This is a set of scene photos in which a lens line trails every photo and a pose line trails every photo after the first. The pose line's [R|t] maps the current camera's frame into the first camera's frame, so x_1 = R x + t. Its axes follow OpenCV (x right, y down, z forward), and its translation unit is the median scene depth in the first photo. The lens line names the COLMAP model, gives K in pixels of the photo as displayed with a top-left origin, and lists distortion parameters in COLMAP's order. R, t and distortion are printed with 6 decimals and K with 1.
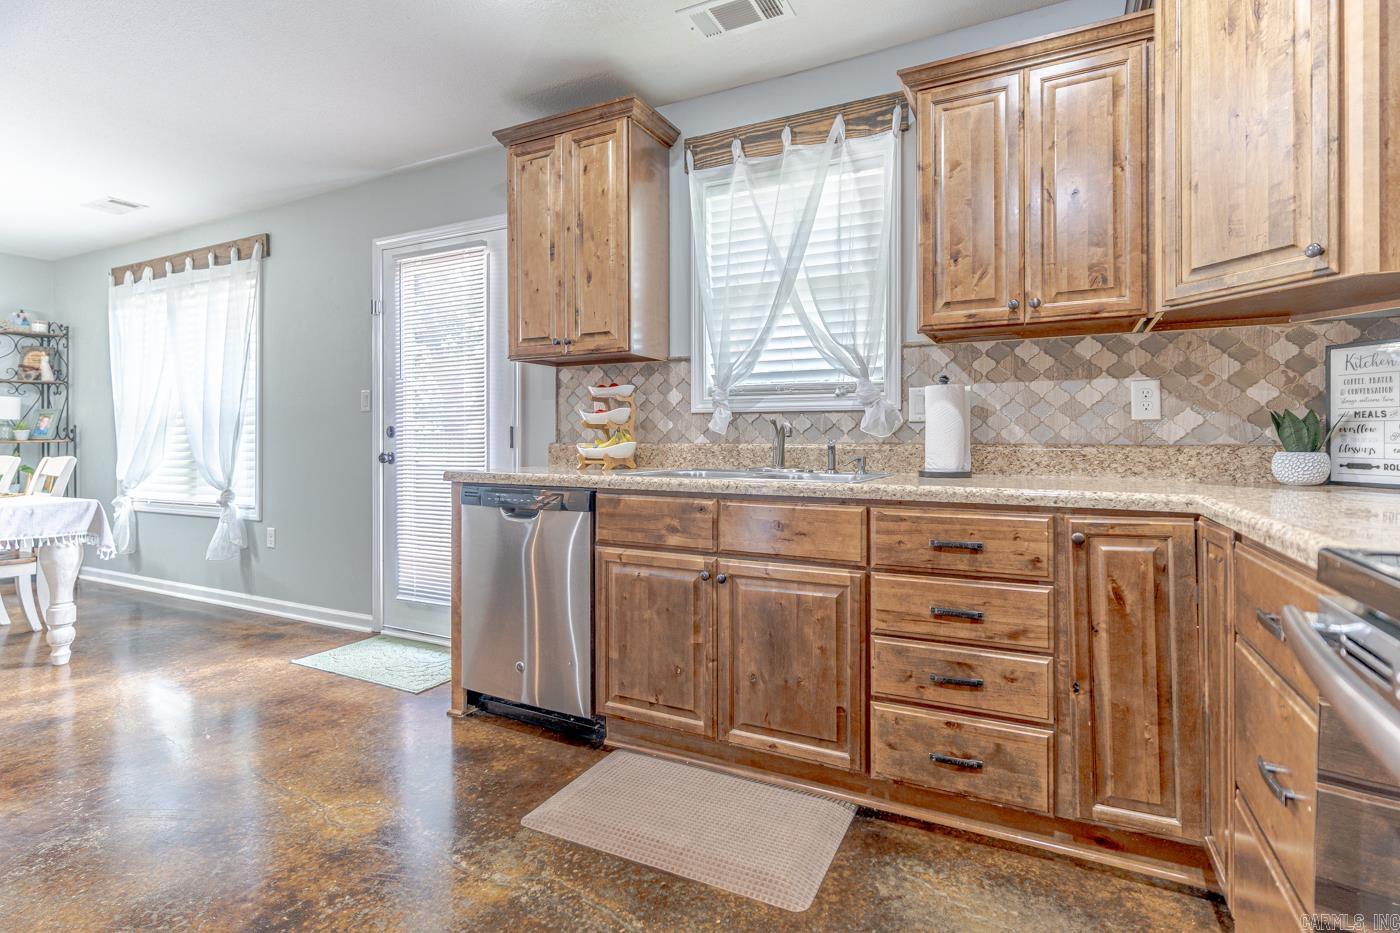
lens RADIAL K [[687.5, 0, 747.2], [0, 687.5, 441.1], [0, 0, 1]] dist [0.001227, 0.000369]
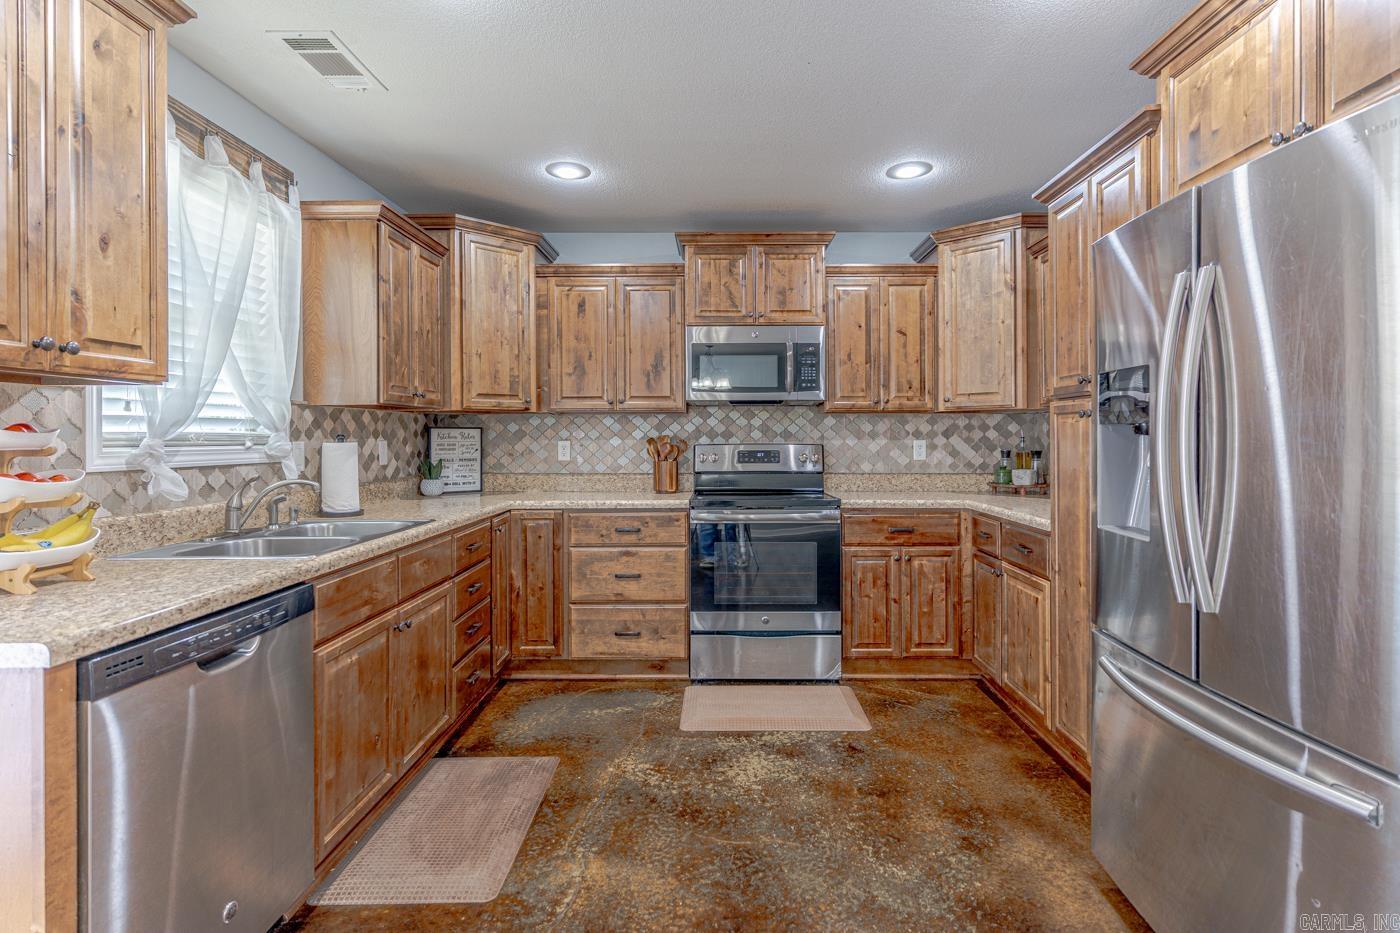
lens RADIAL K [[652.4, 0, 697.5], [0, 652.4, 432.9], [0, 0, 1]] dist [0.000430, 0.000716]
pose [[-0.407732, 0.009723, 0.913050, -1.151747], [0.005937, 0.999950, -0.007998, -0.091965], [-0.913082, 0.002160, -0.407769, 0.982095]]
